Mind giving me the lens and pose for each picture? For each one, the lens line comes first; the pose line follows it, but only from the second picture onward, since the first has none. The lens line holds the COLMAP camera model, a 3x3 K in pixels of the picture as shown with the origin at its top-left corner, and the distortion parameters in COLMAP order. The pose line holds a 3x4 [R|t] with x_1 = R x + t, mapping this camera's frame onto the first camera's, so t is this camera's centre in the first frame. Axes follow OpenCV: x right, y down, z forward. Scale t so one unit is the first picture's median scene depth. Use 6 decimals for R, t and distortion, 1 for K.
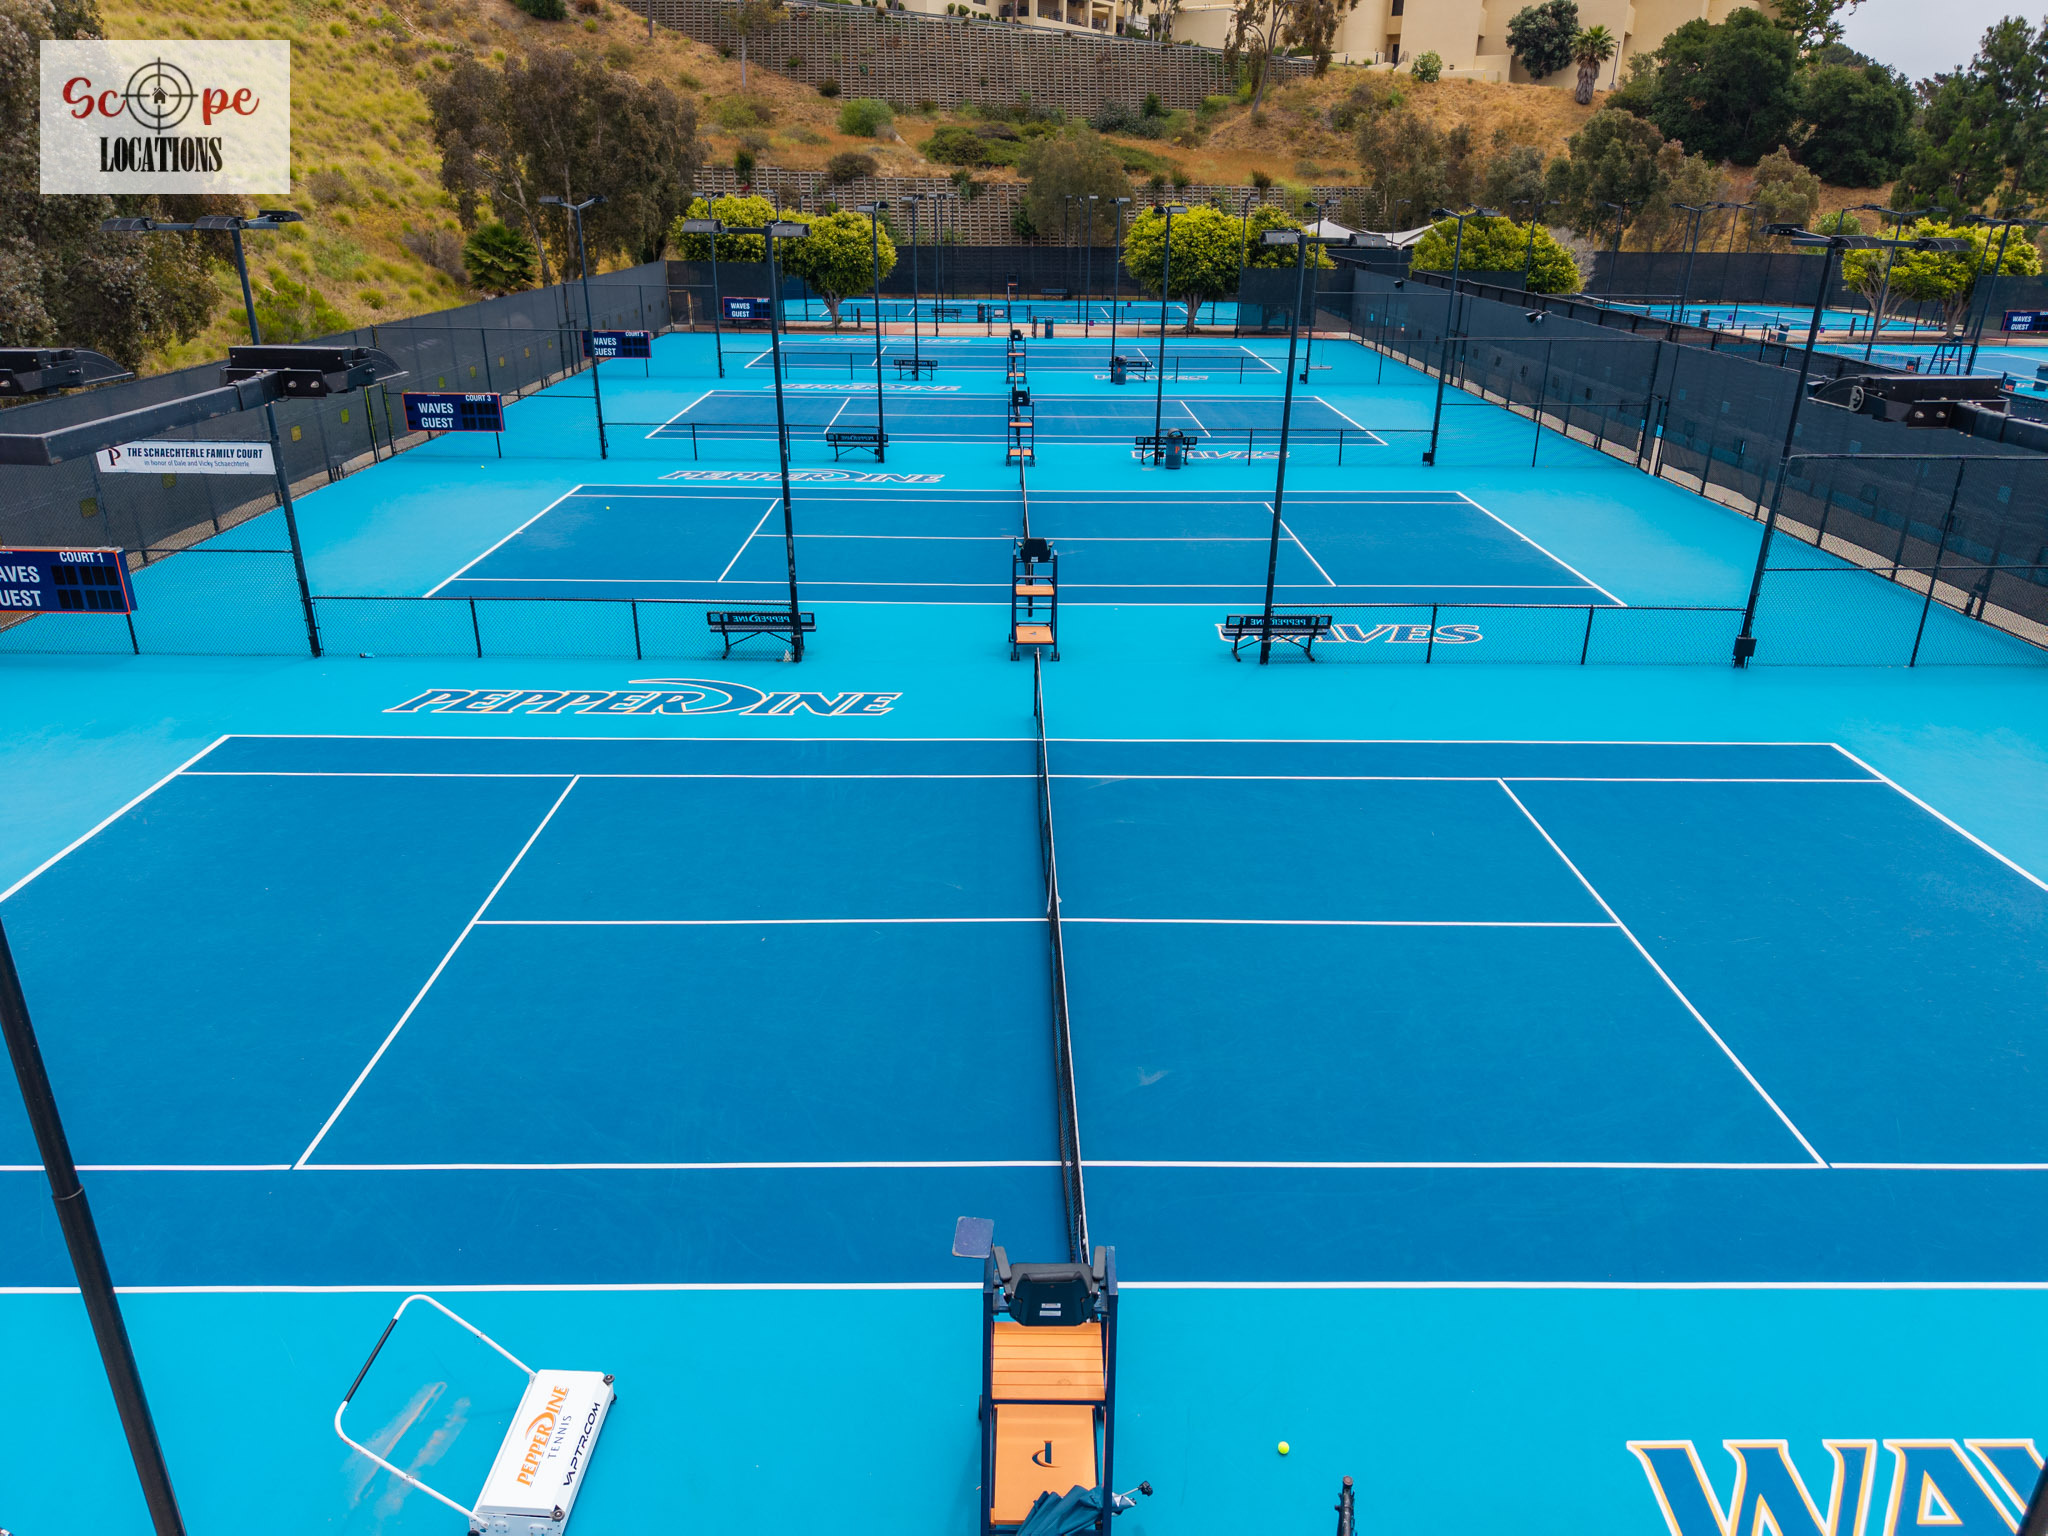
lens RADIAL K [[1377.0, 0, 1021.4], [0, 1377.0, 767.4], [0, 0, 1]] dist [0.016505, -0.012680]
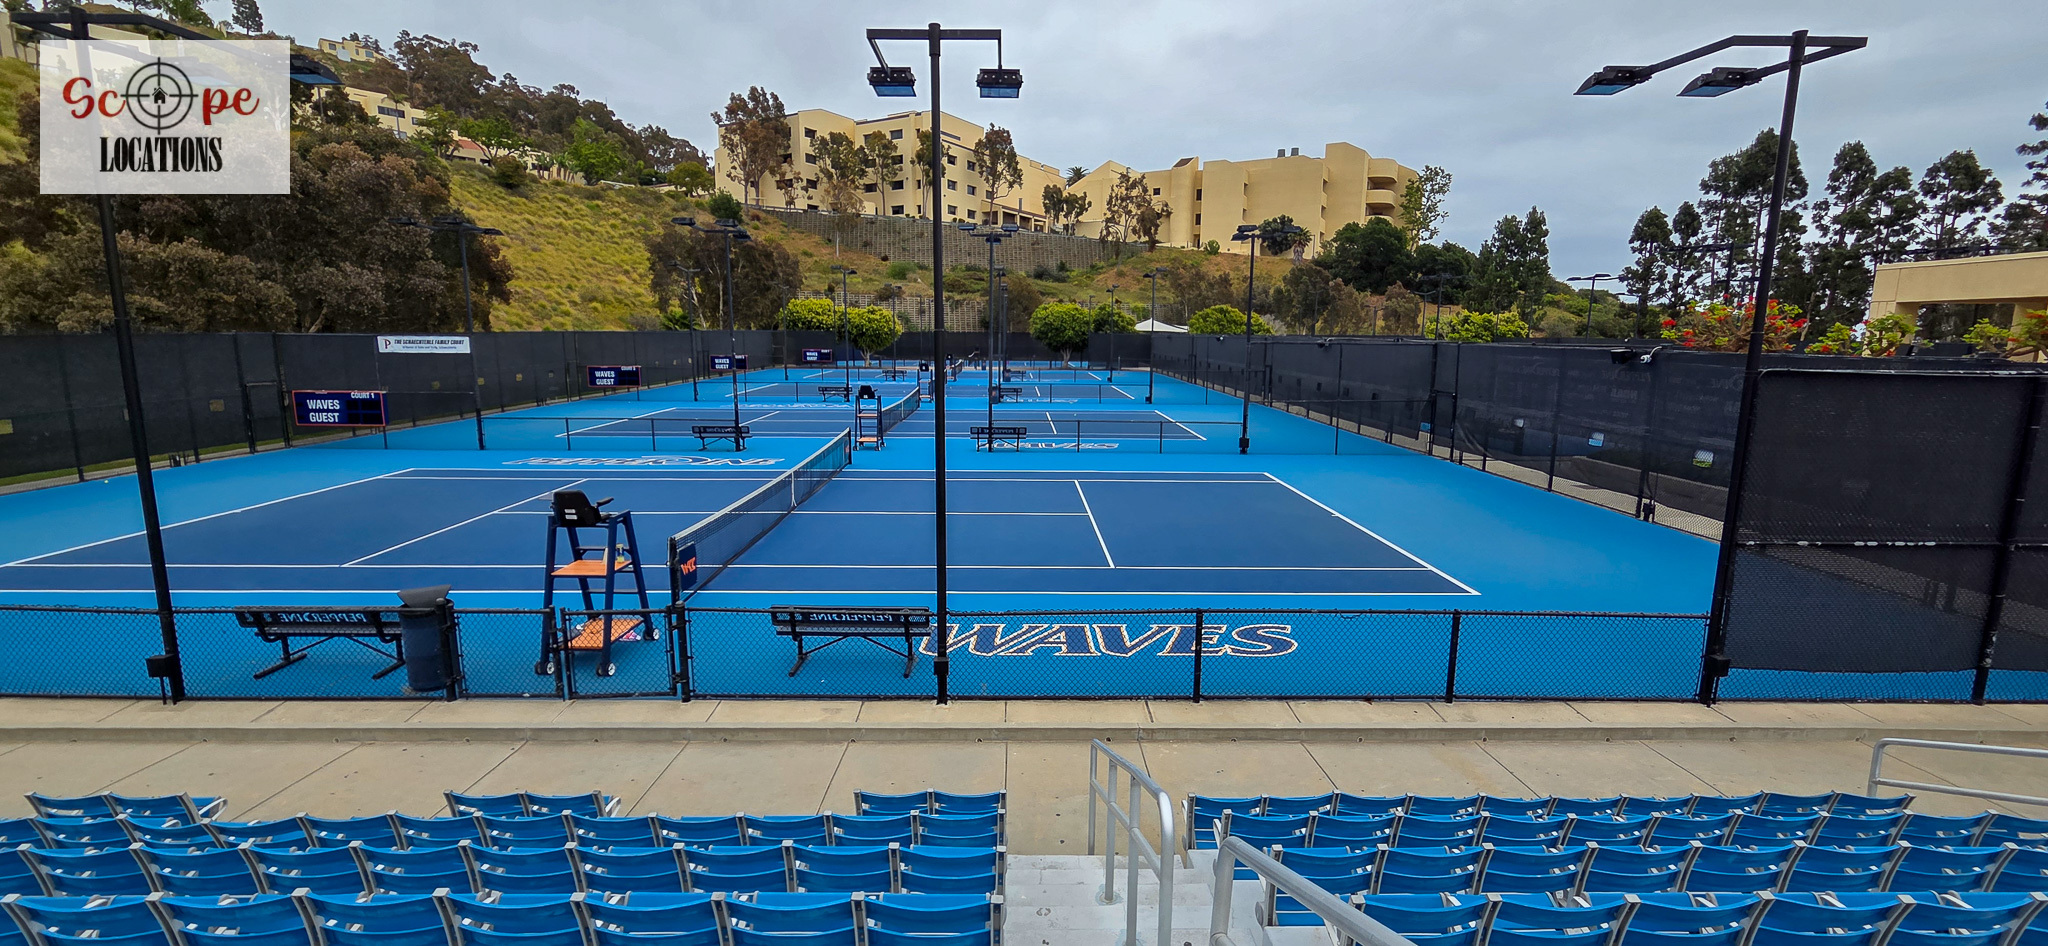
lens RADIAL K [[840.2, 0, 1026.0], [0, 840.2, 472.8], [0, 0, 1]] dist [0.001860, 0.000467]
pose [[0.999987, -0.004321, 0.002642, 0.071686], [0.004810, 0.973526, -0.228527, 0.068164], [-0.001584, 0.228537, 0.973534, -0.033521]]
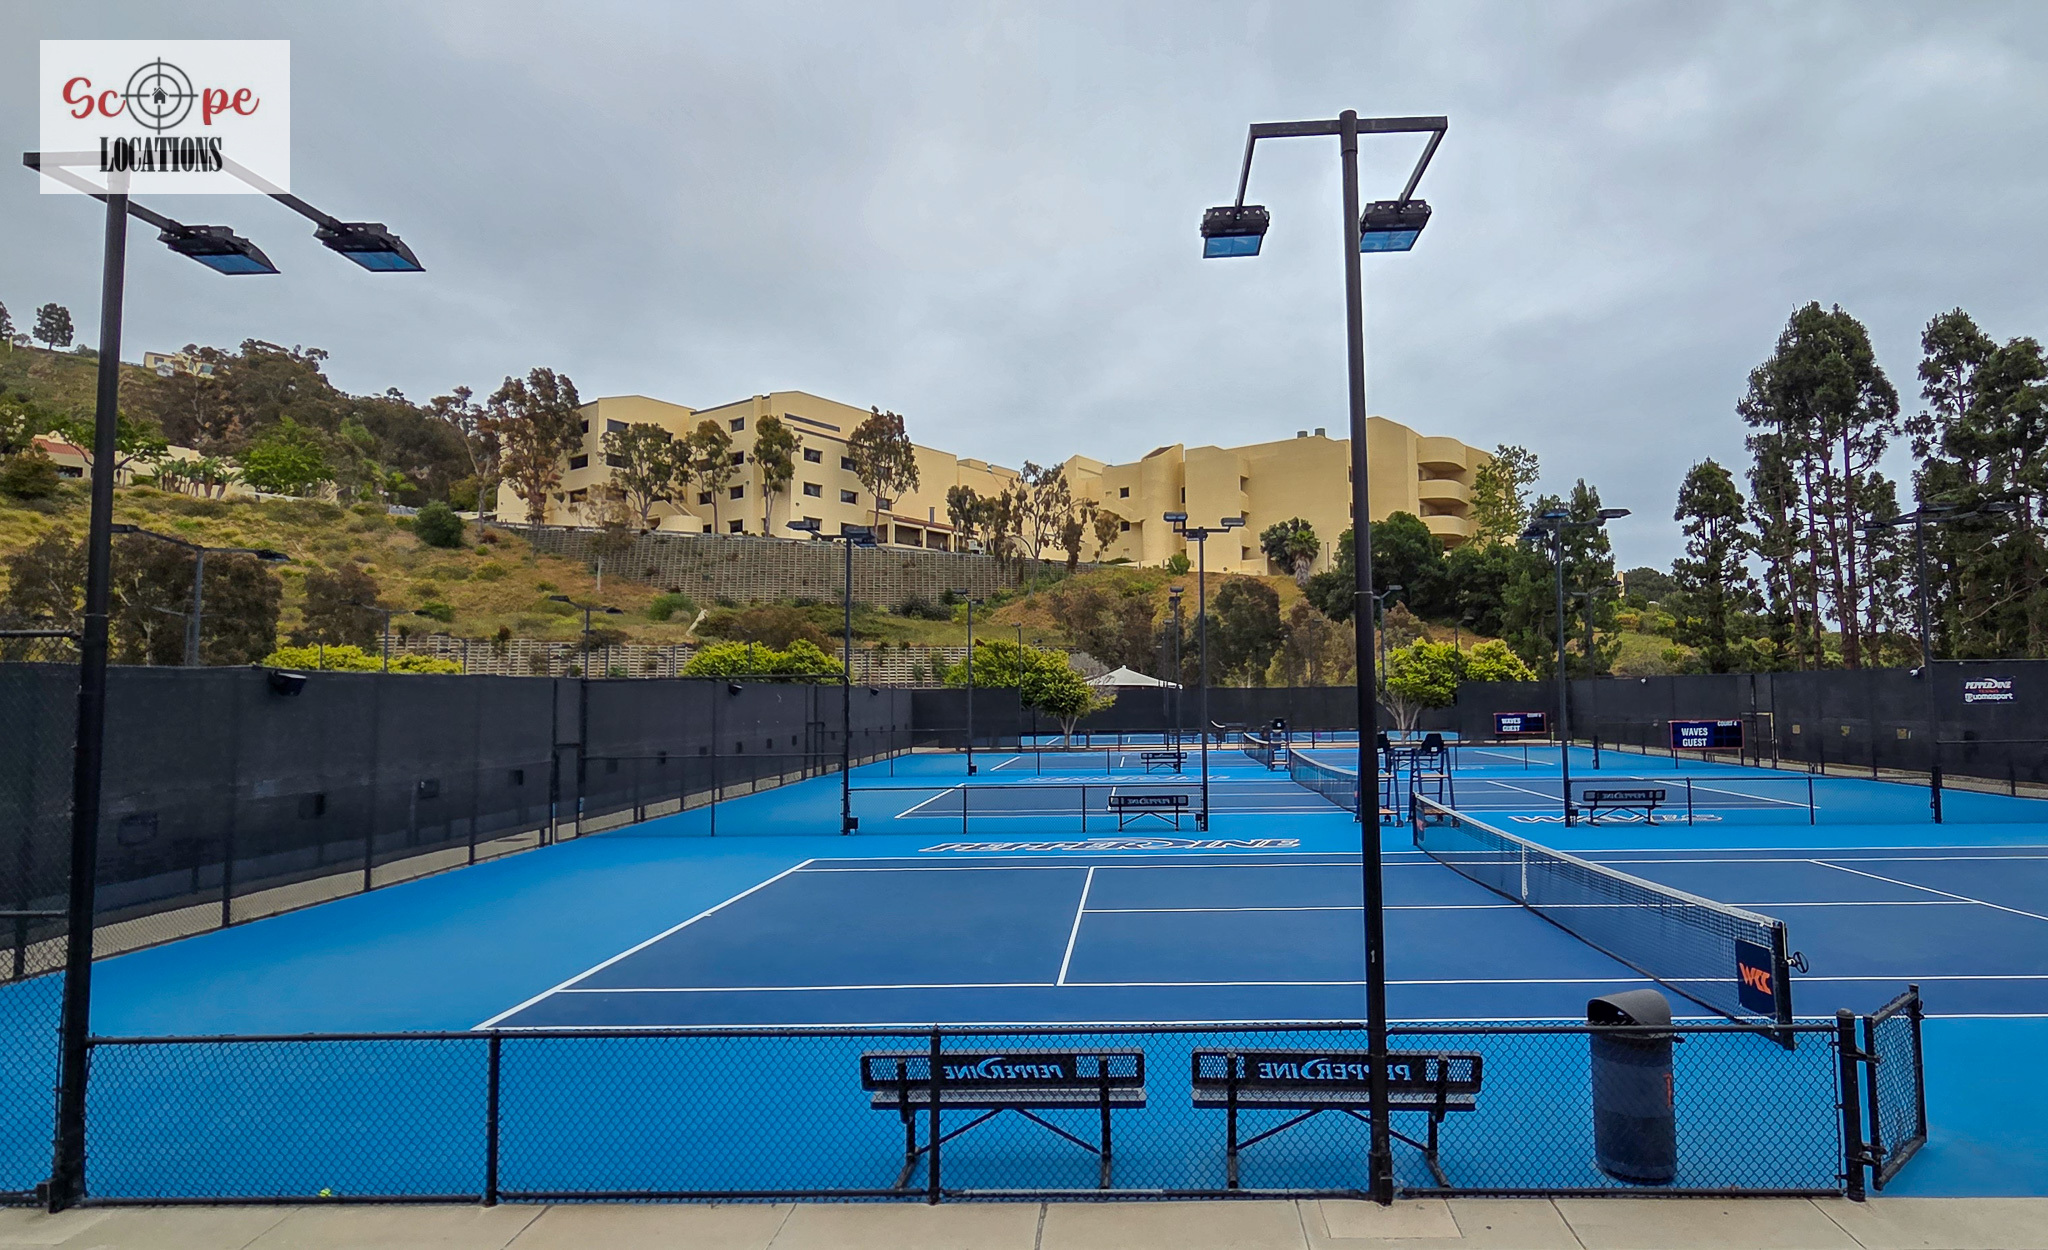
lens RADIAL K [[1106.6, 0, 1117.3], [0, 1106.6, 622.6], [0, 0, 1]] dist [-0.000508, 0.002658]
pose [[0.998964, -0.028043, -0.035852, 0.471940], [0.008984, 0.893651, -0.448672, -0.024692], [0.044622, 0.447885, 0.892977, 0.229072]]
